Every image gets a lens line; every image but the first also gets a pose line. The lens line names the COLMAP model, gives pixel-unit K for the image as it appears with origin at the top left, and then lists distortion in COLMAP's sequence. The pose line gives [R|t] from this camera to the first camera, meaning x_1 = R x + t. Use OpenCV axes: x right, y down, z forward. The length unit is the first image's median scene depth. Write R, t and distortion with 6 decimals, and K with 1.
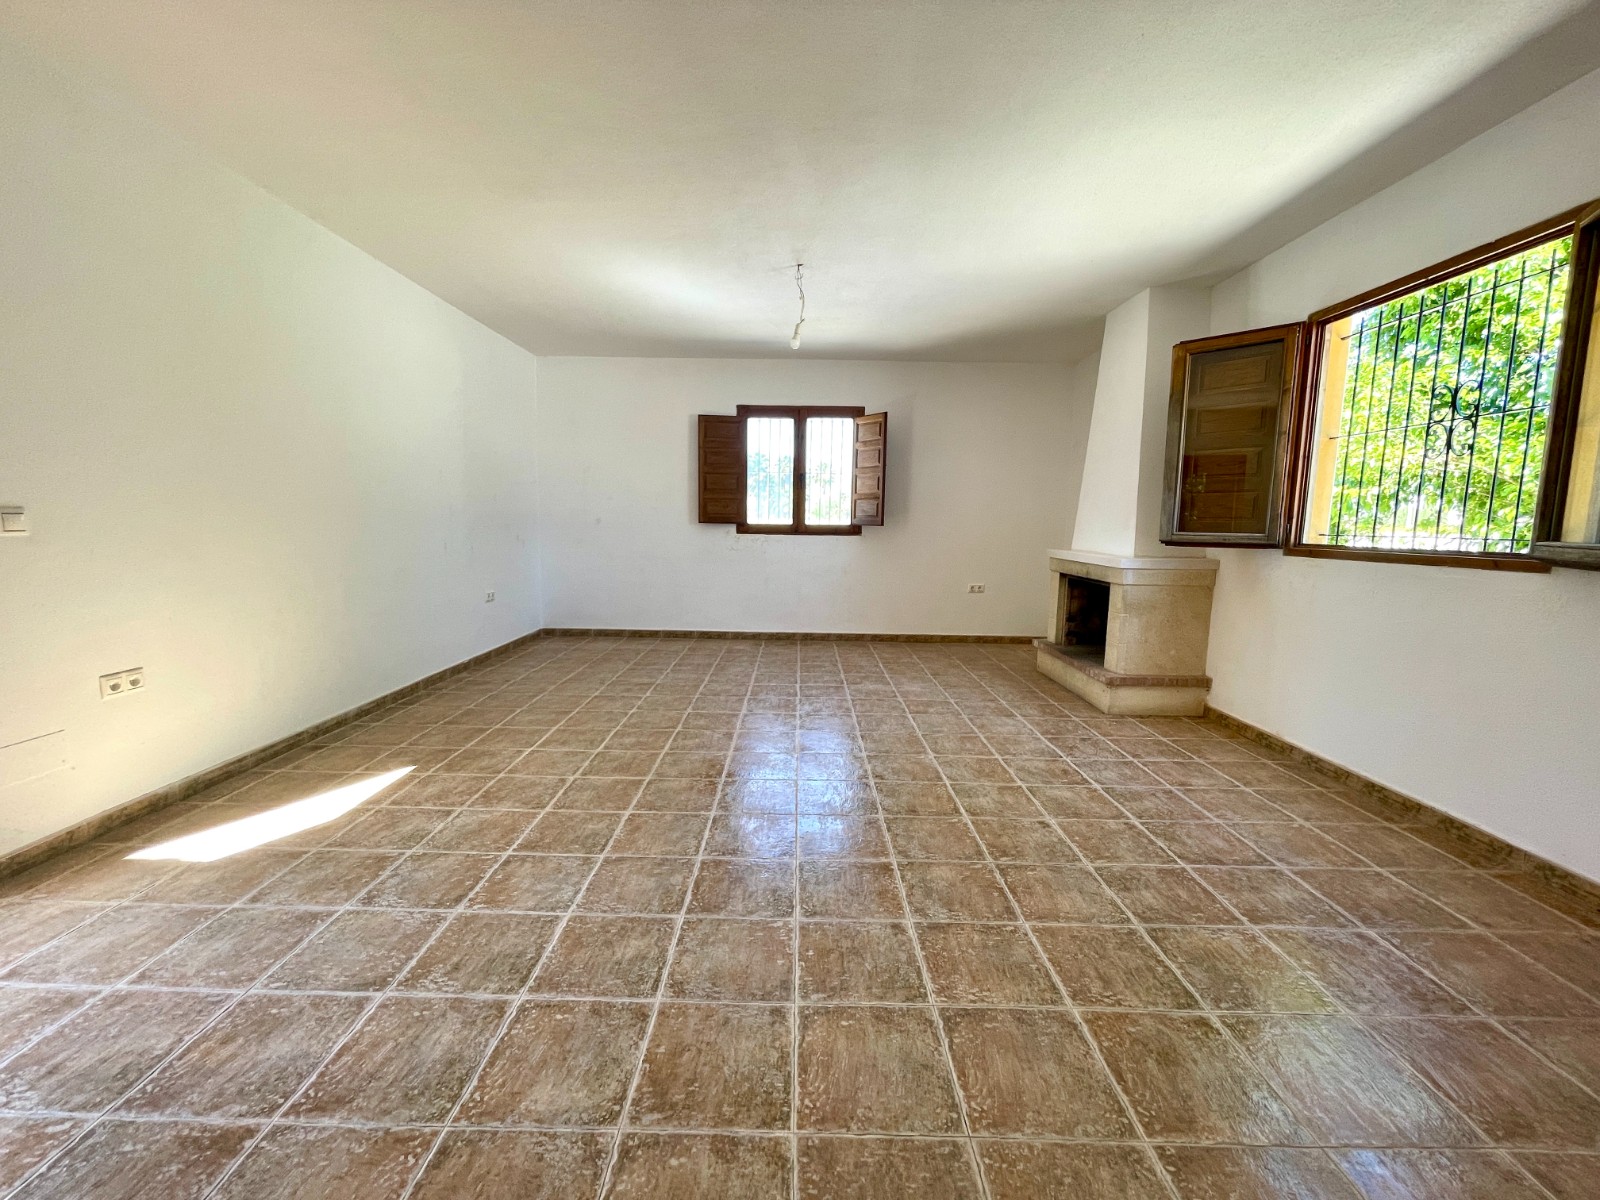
lens RADIAL K [[644.6, 0, 791.1], [0, 644.6, 596.1], [0, 0, 1]] dist [-0.001077, 0.000217]
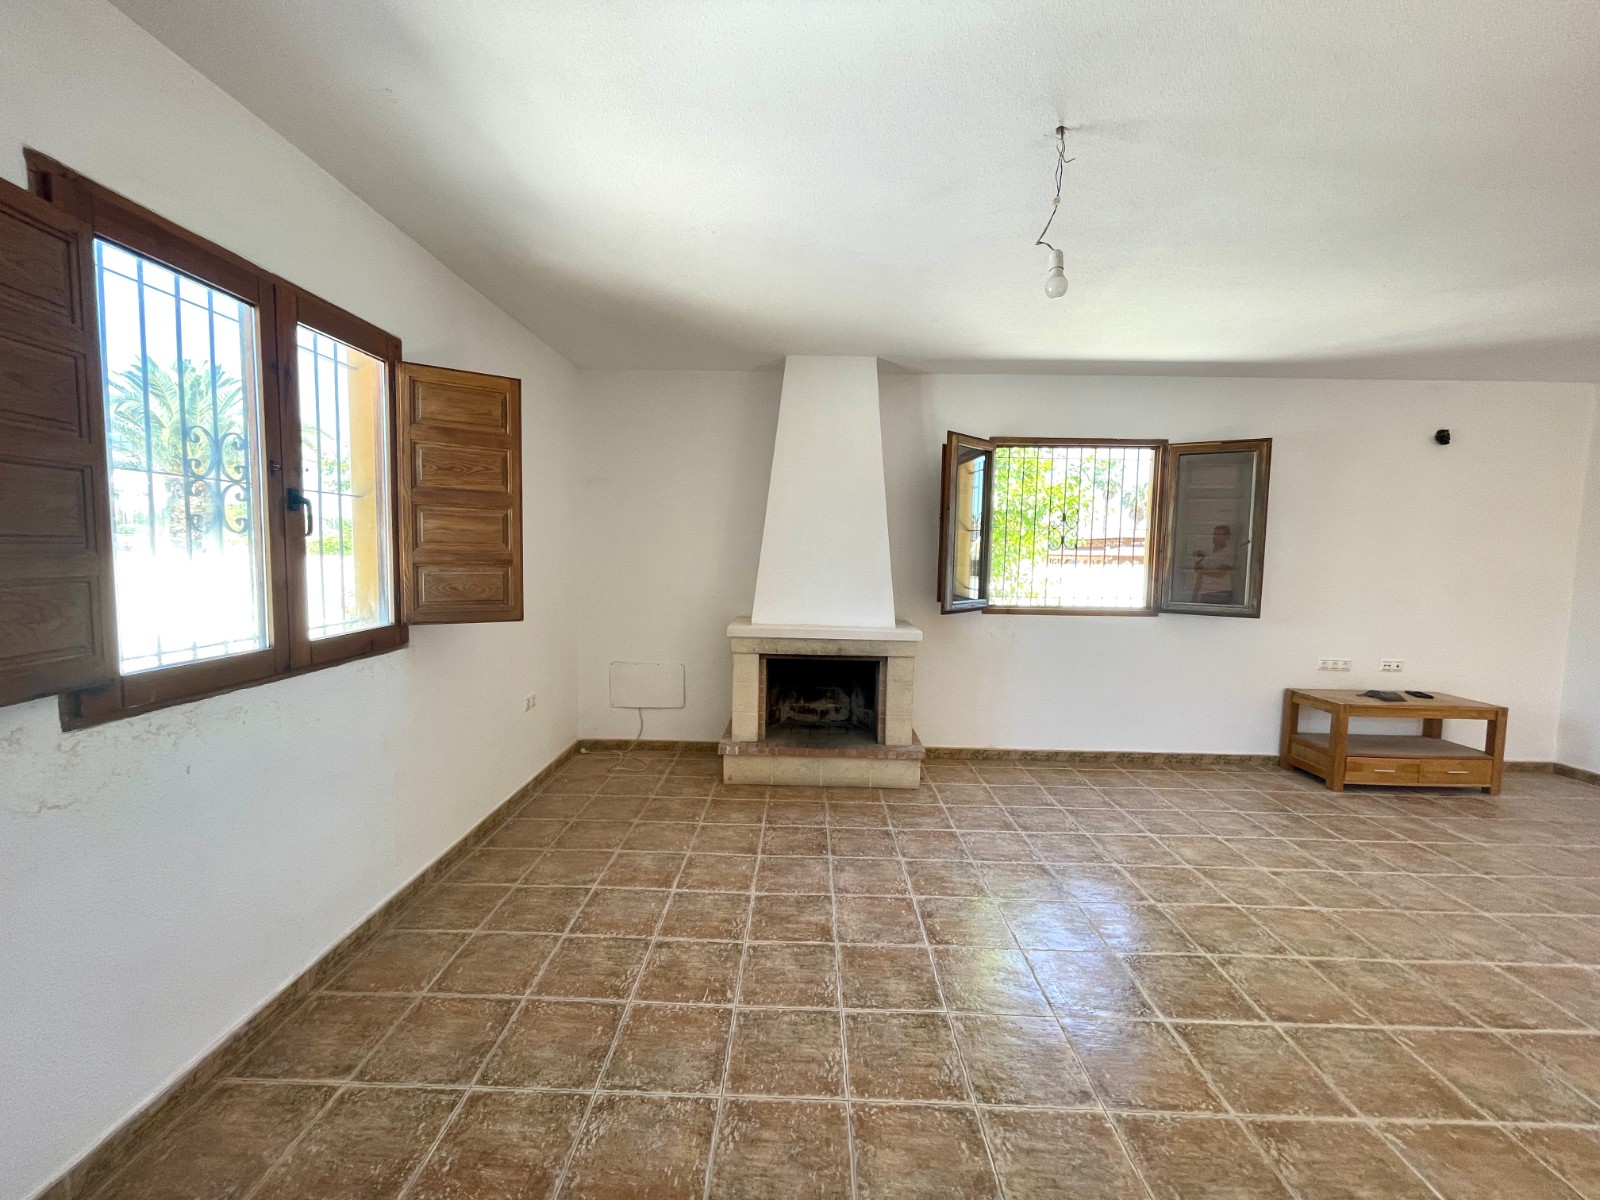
lens RADIAL K [[645.7, 0, 794.6], [0, 645.7, 597.0], [0, 0, 1]] dist [-0.002072, 0.000949]
pose [[0.005431, -0.092269, 0.995719, -0.638384], [0.099937, 0.990799, 0.091268, -0.295605], [-0.994979, 0.099013, 0.014602, 1.568301]]
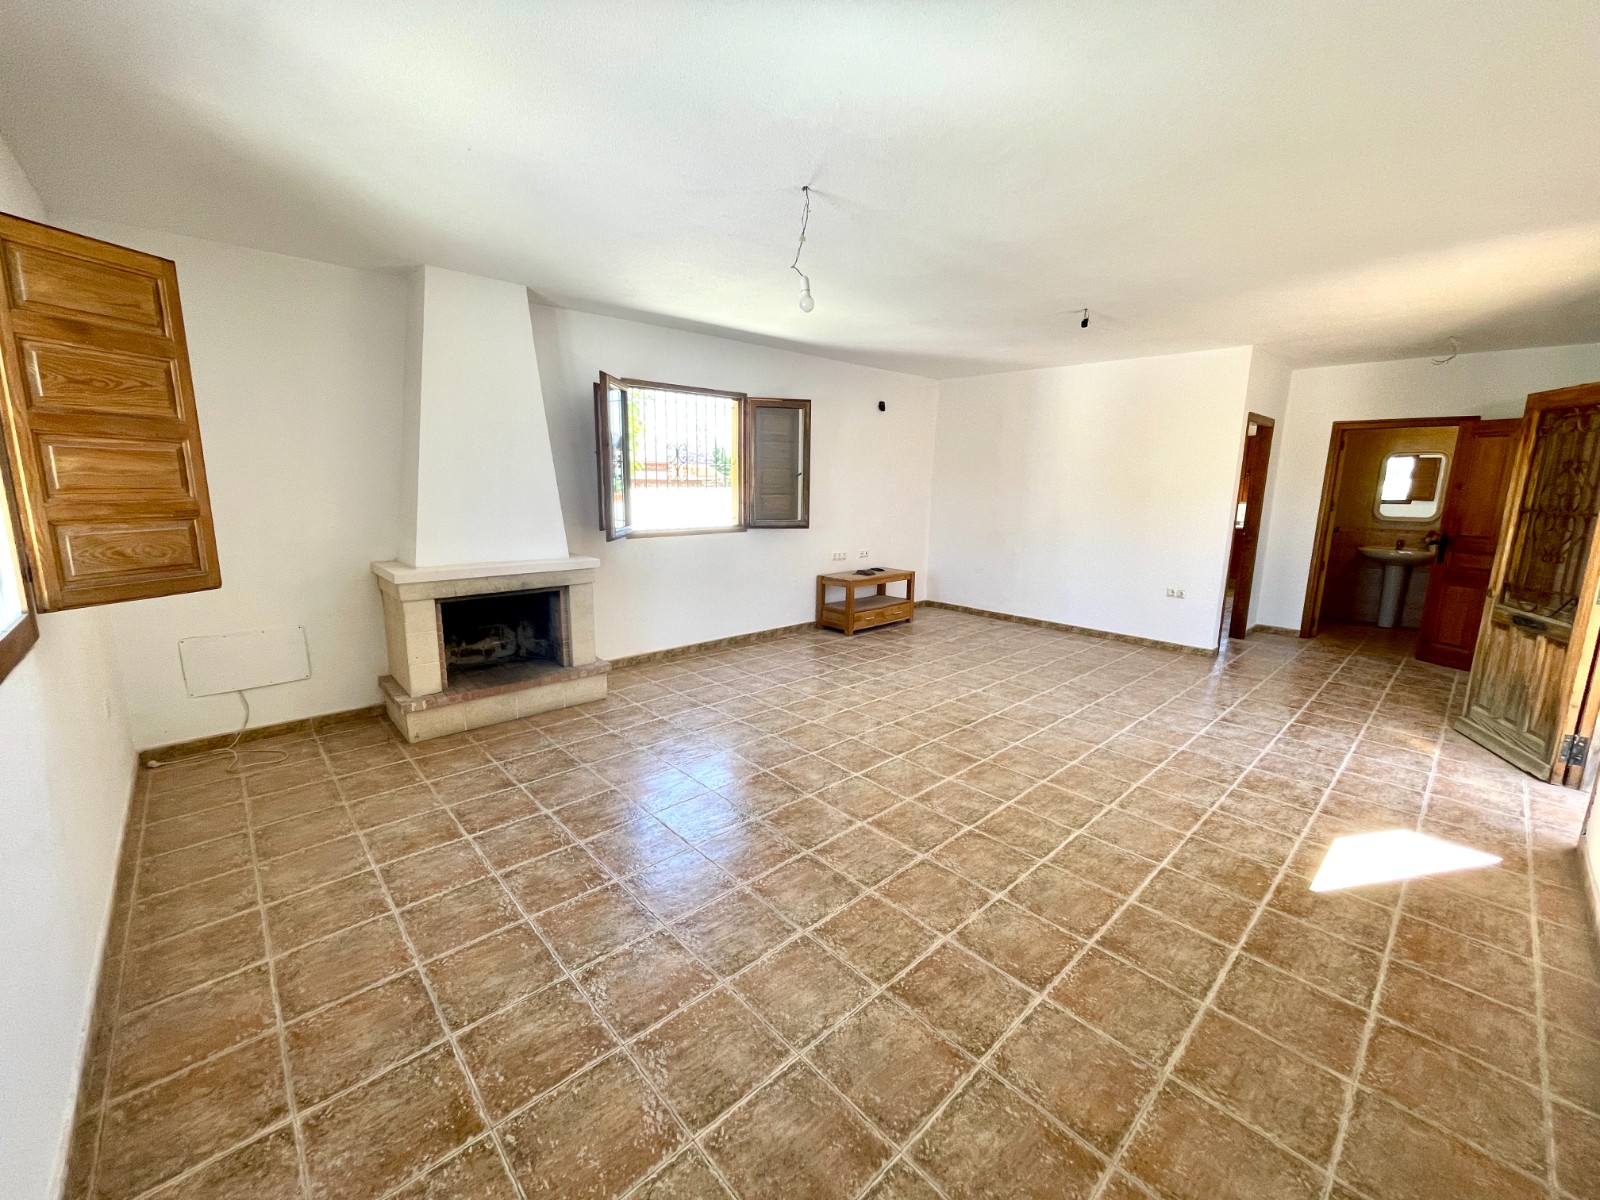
lens RADIAL K [[642.4, 0, 793.4], [0, 642.4, 599.1], [0, 0, 1]] dist [-0.001664, 0.000257]
pose [[-0.685625, -0.159663, 0.710229, -0.672455], [0.061042, 0.959604, 0.274652, -0.362717], [-0.725391, 0.231662, -0.648183, 1.979218]]
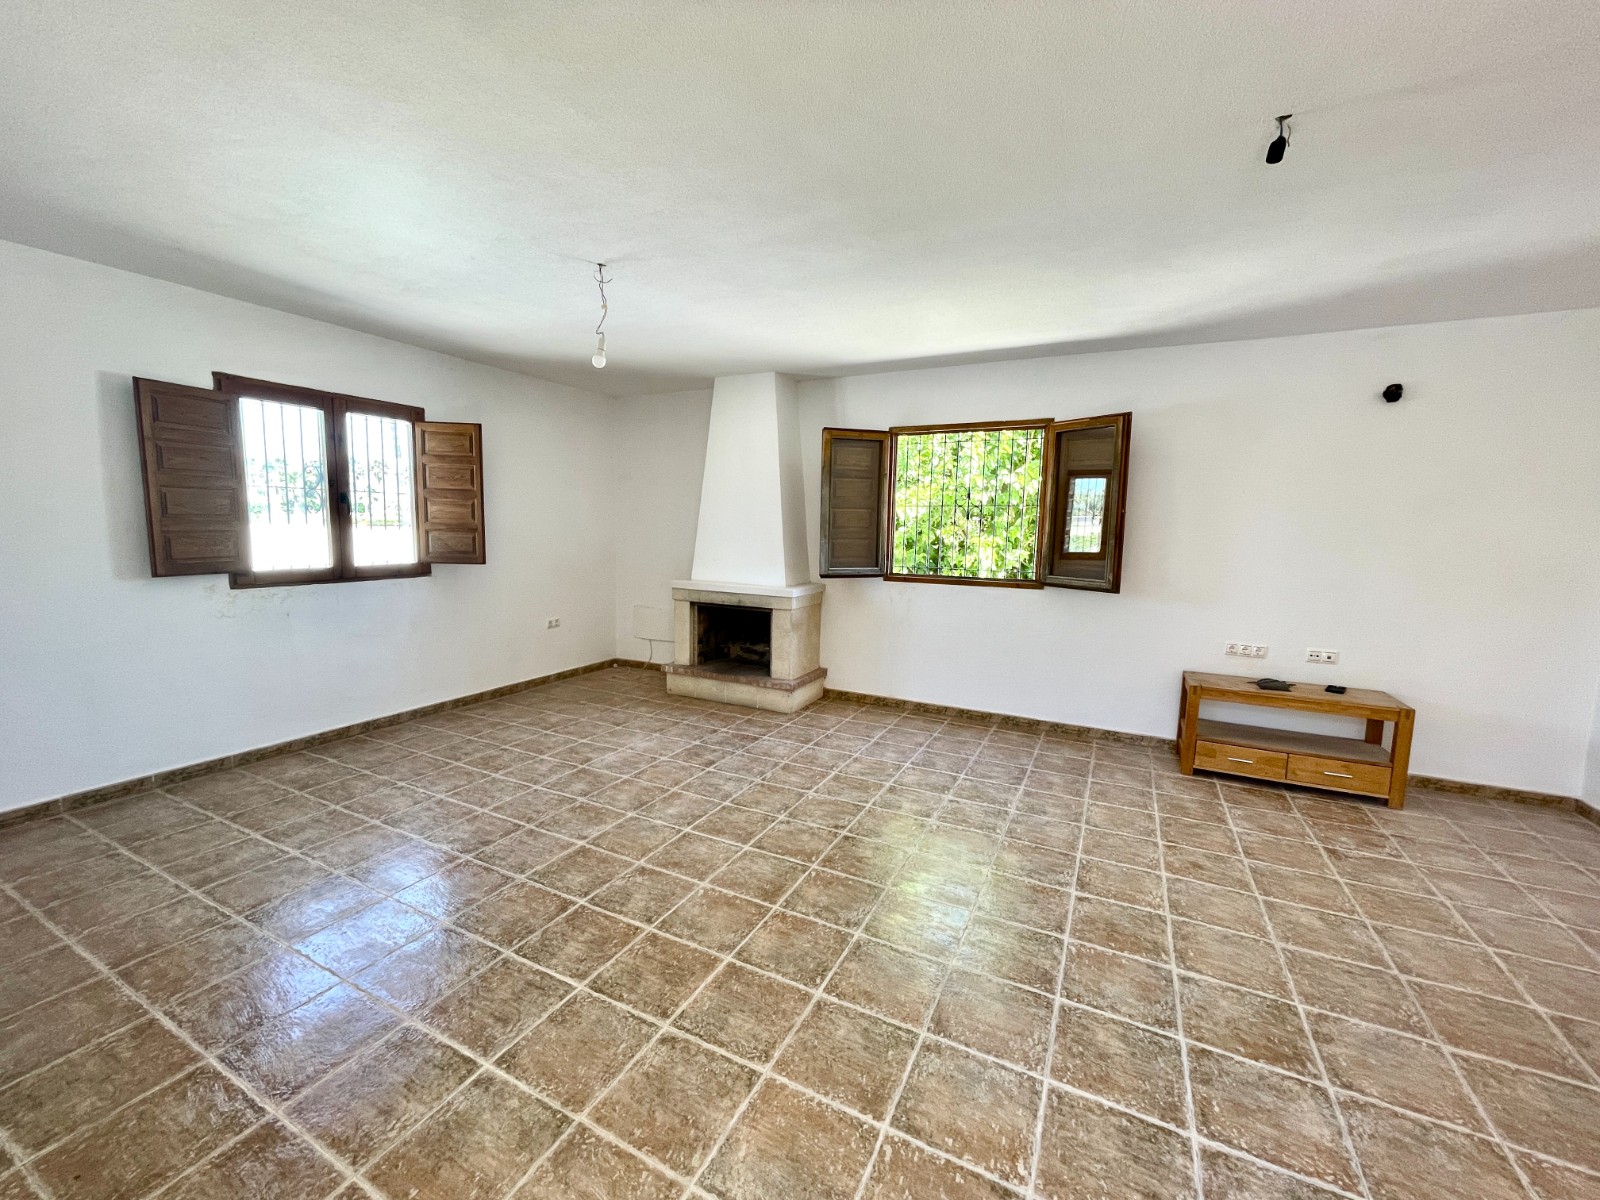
lens RADIAL K [[645.7, 0, 794.6], [0, 645.7, 597.0], [0, 0, 1]] dist [-0.002072, 0.000949]
pose [[0.444040, -0.108341, 0.889433, -0.808935], [0.093148, 0.992866, 0.074437, -0.182778], [-0.891152, 0.049796, 0.450964, 0.573310]]
